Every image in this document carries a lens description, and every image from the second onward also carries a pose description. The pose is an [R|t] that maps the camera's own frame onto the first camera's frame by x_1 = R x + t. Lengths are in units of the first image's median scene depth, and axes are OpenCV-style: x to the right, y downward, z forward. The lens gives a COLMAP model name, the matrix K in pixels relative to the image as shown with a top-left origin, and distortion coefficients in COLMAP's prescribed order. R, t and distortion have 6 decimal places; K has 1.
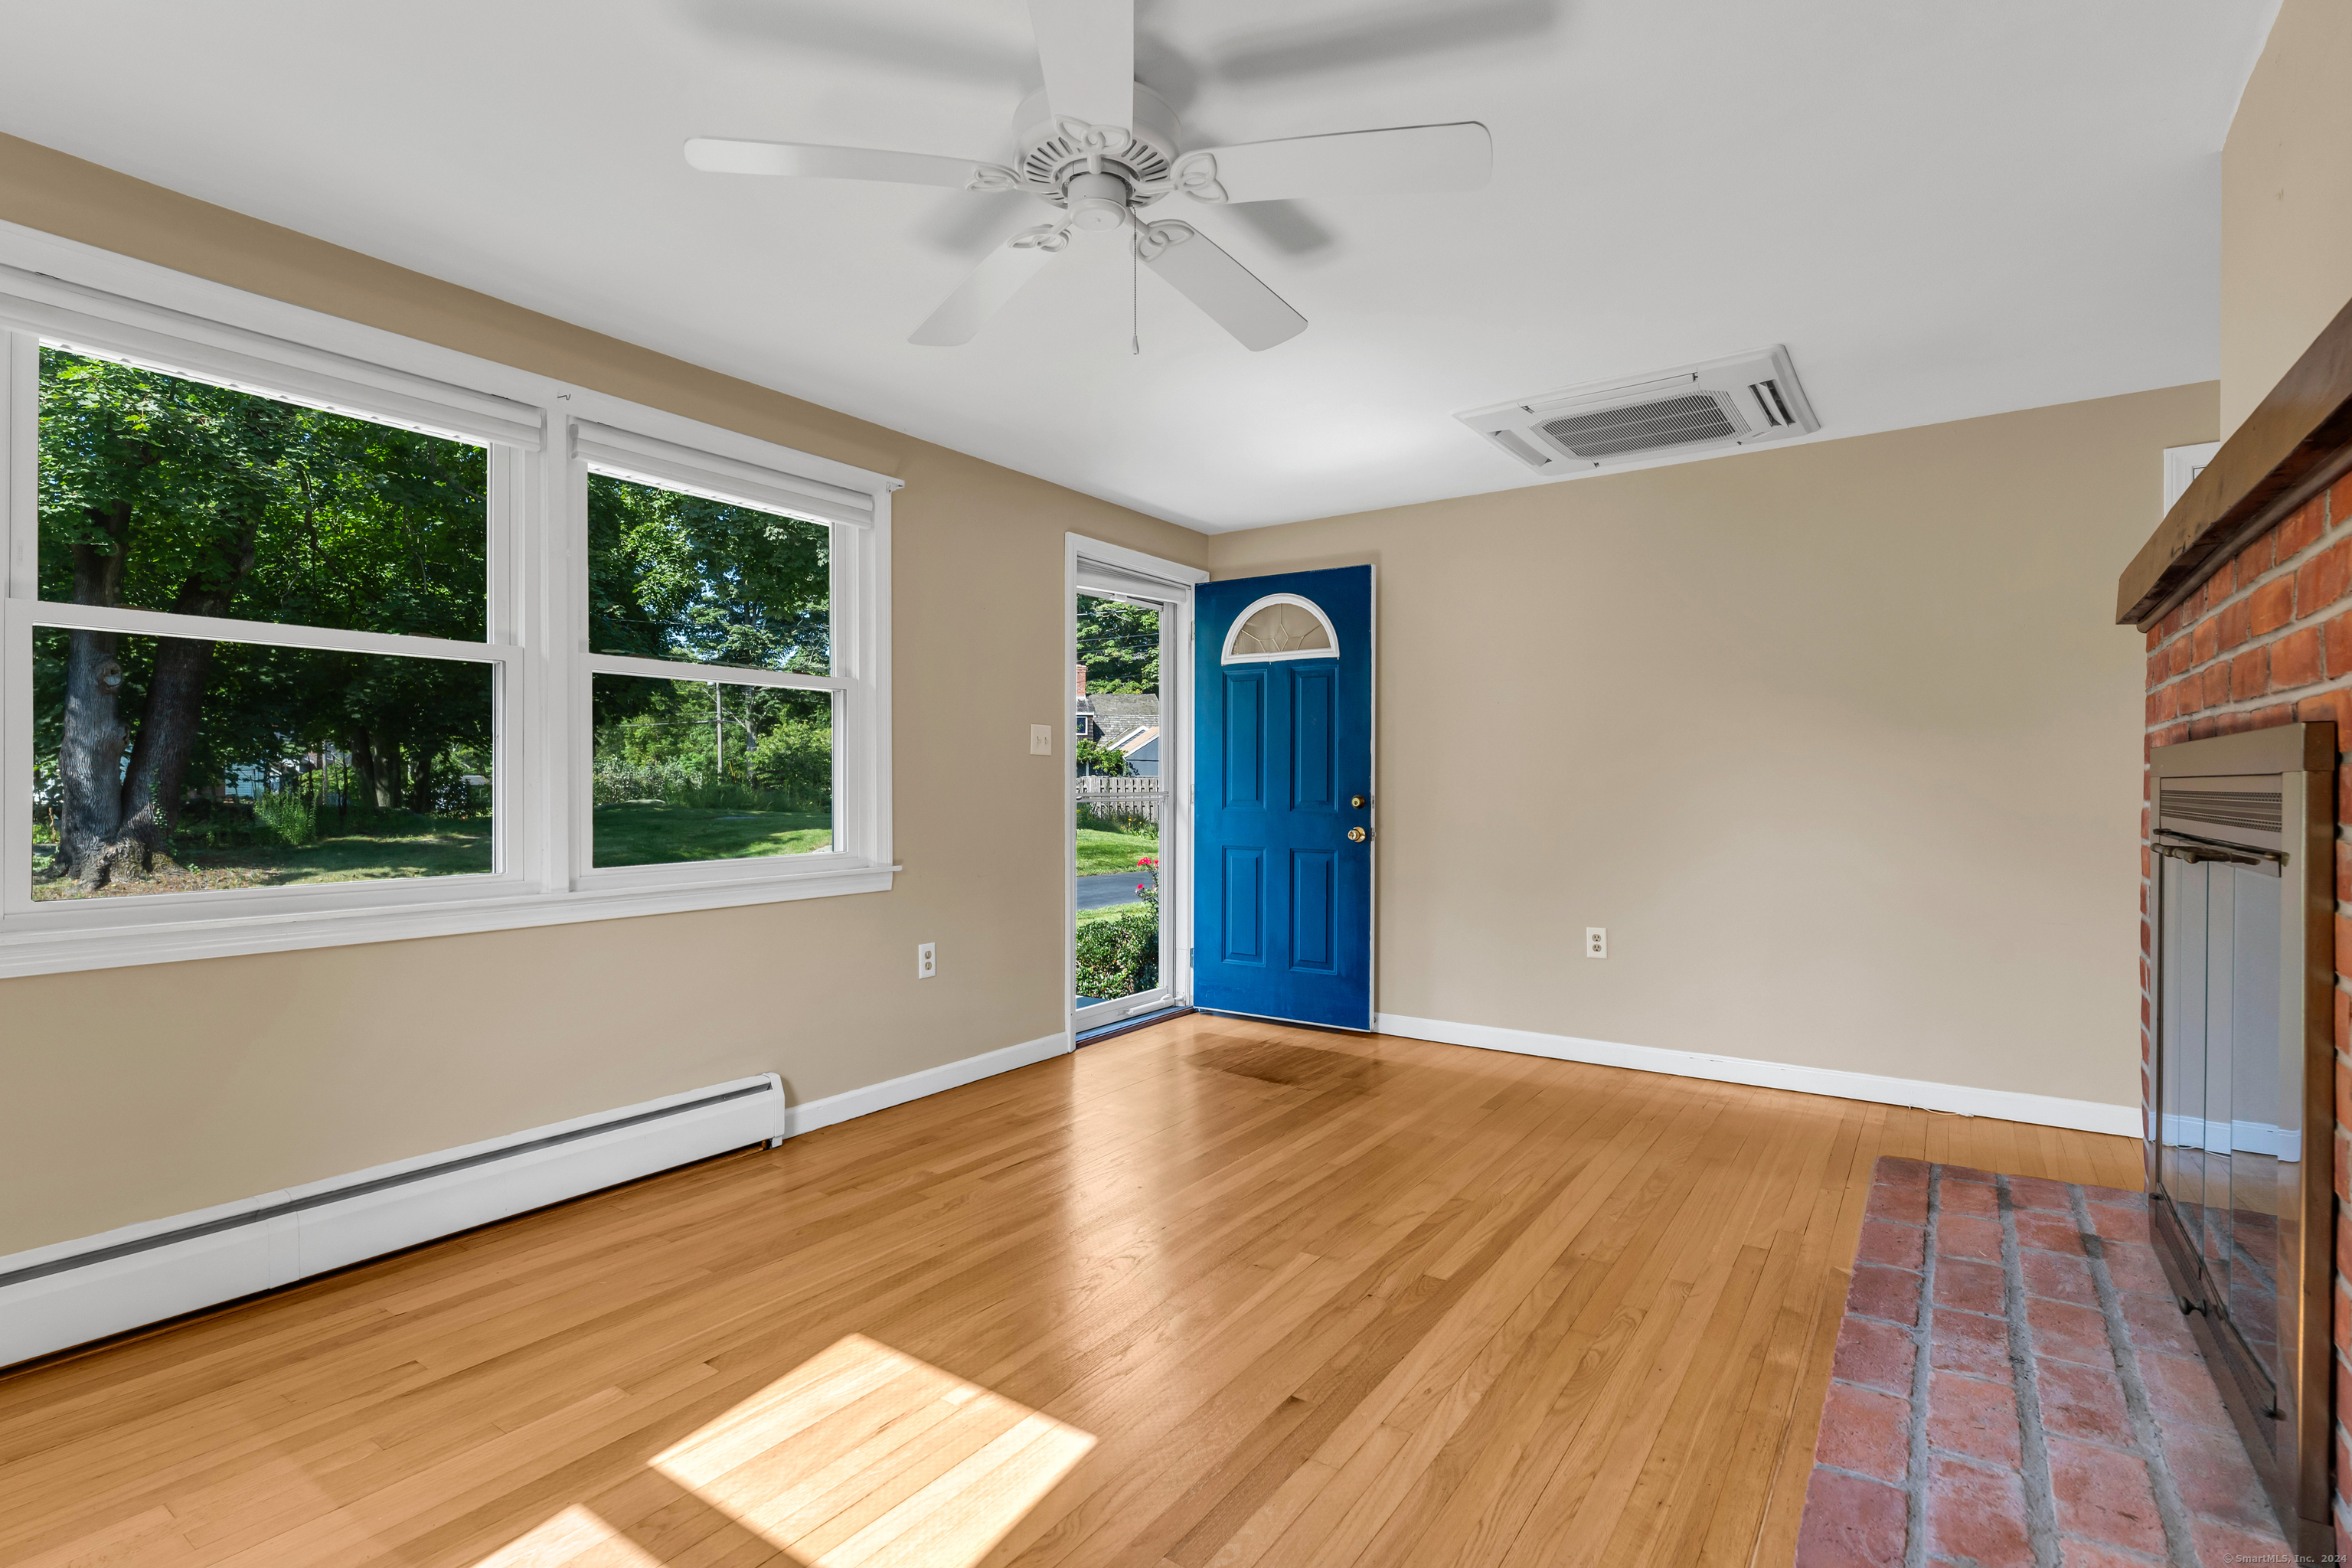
lens RADIAL K [[1110.6, 0, 1170.5], [0, 1110.6, 775.0], [0, 0, 1]] dist [-0.001334, -0.000144]
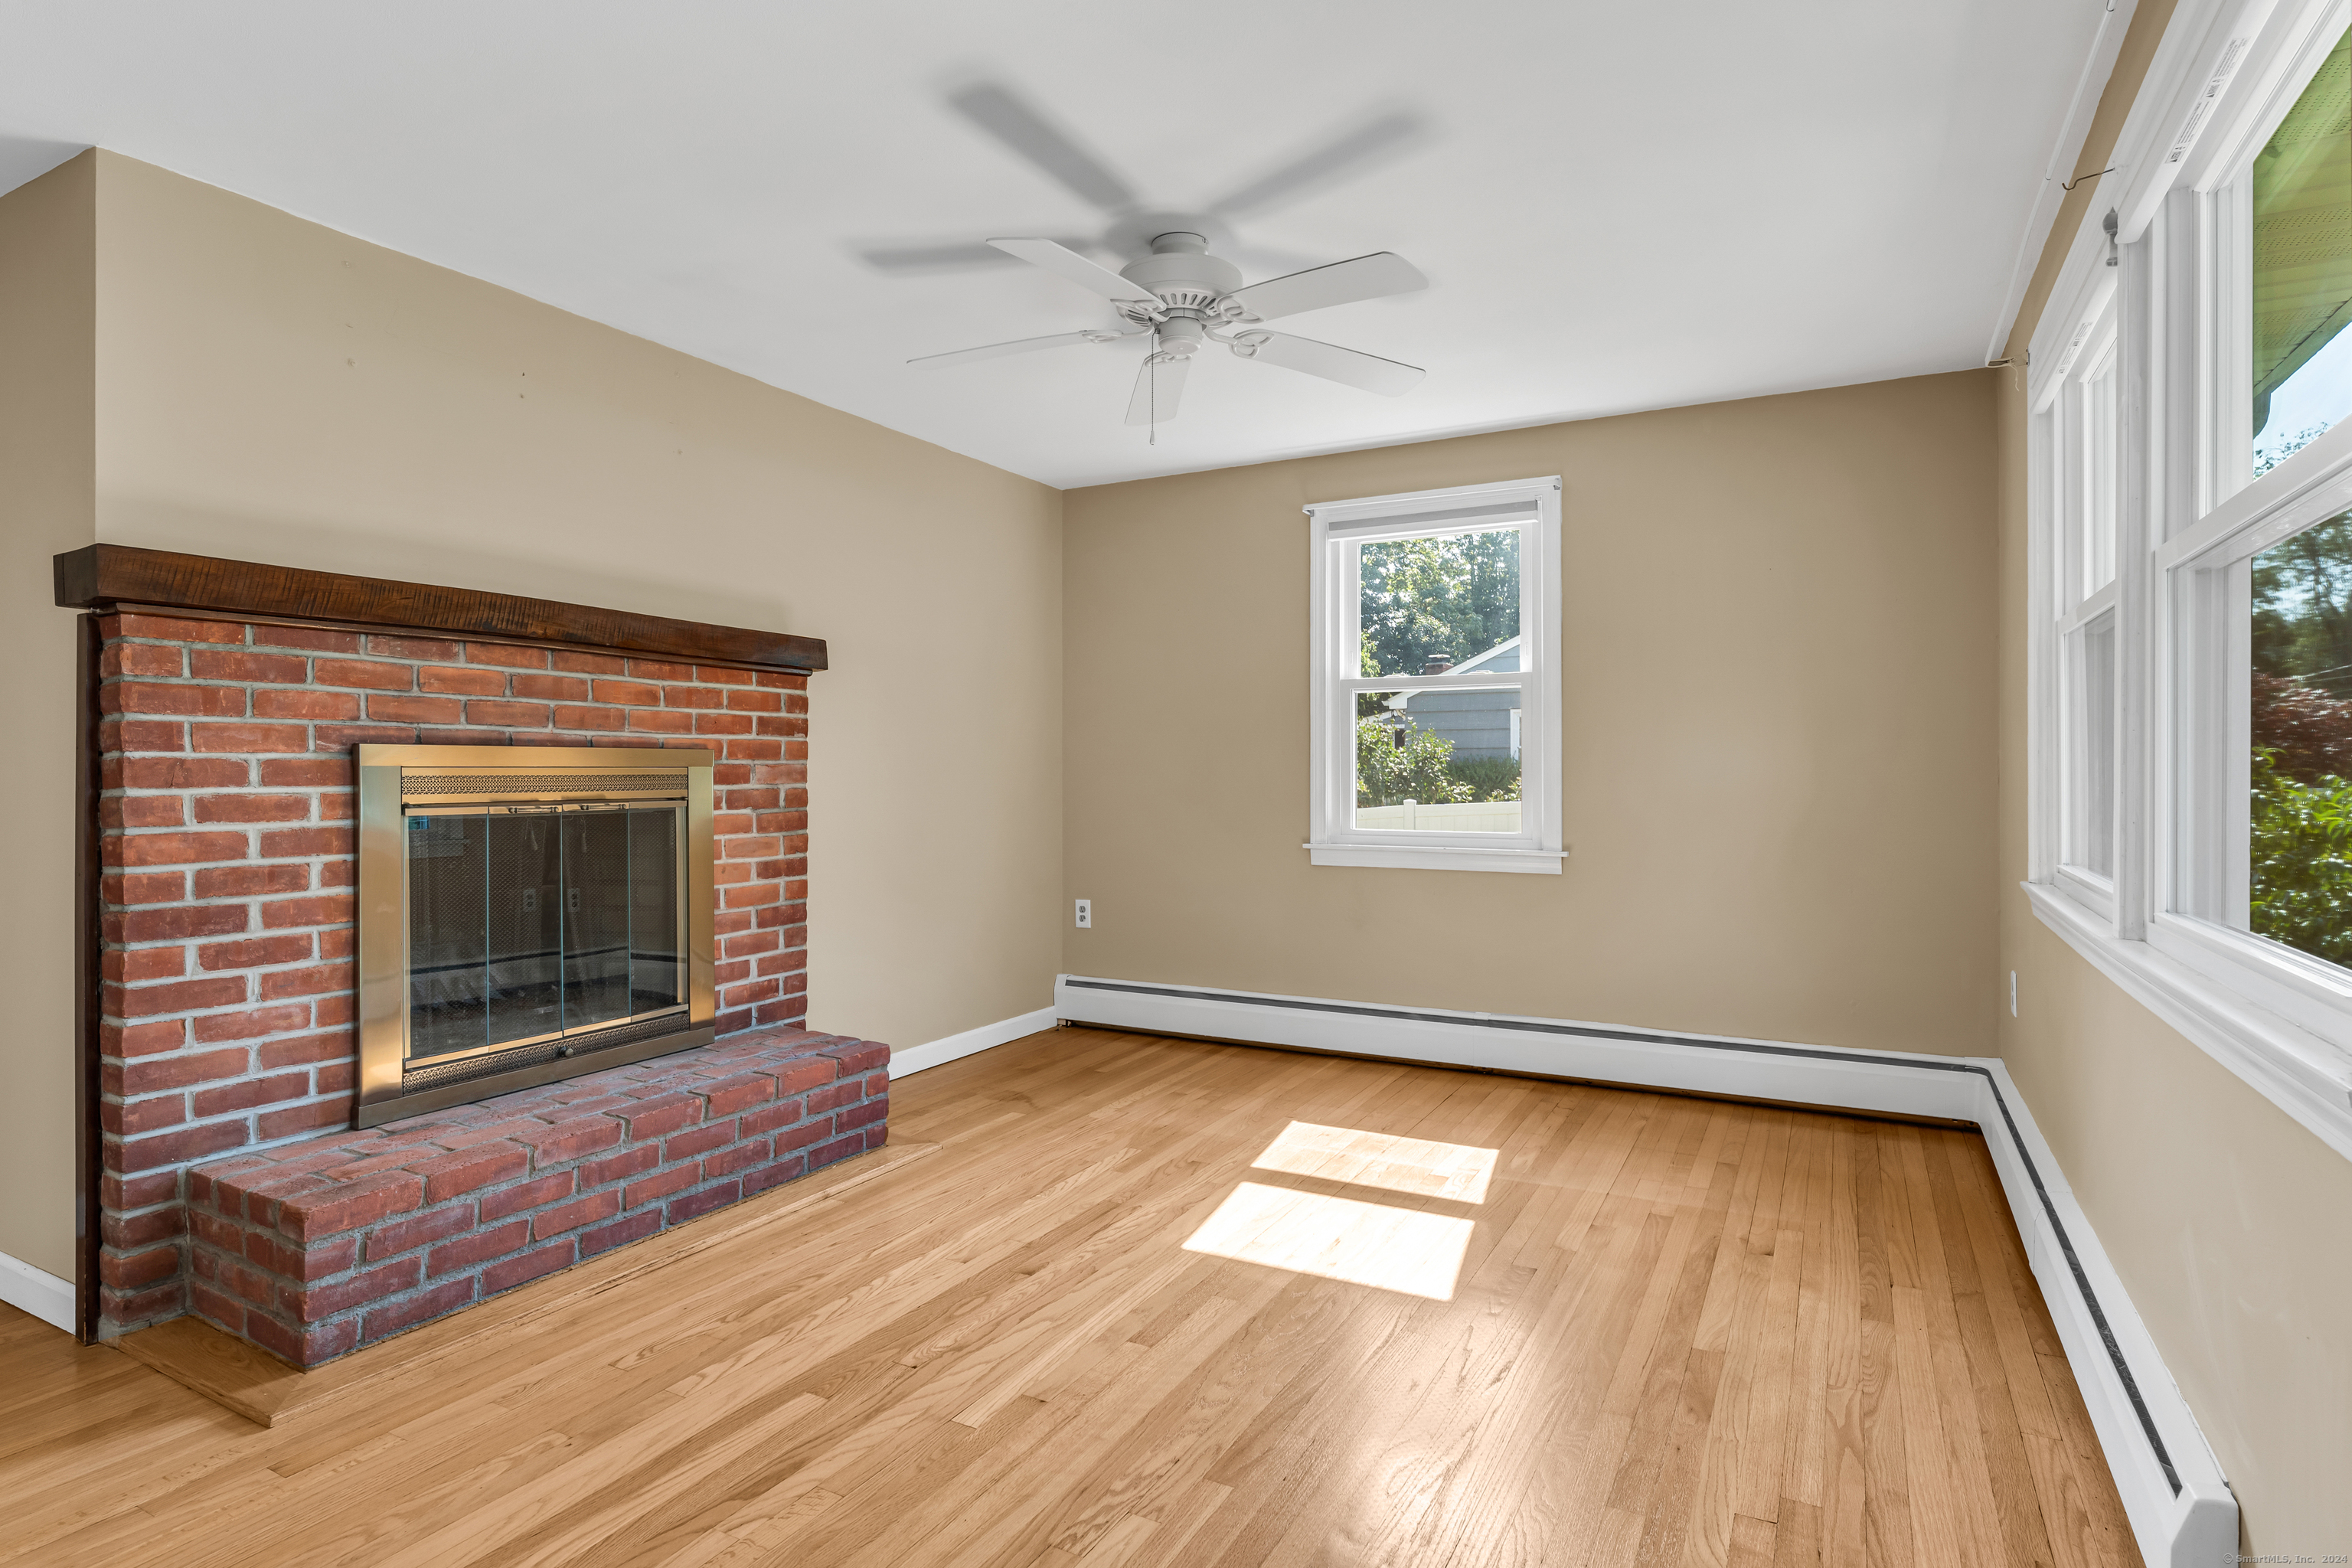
lens RADIAL K [[1196.7, 0, 1176.0], [0, 1196.7, 784.0], [0, 0, 1]] dist [0.000052, -0.000179]
pose [[-0.993225, 0.005477, -0.116075, 0.087990], [0.004445, 0.999948, 0.009151, 0.010939], [0.116119, 0.008573, -0.993198, 2.049227]]
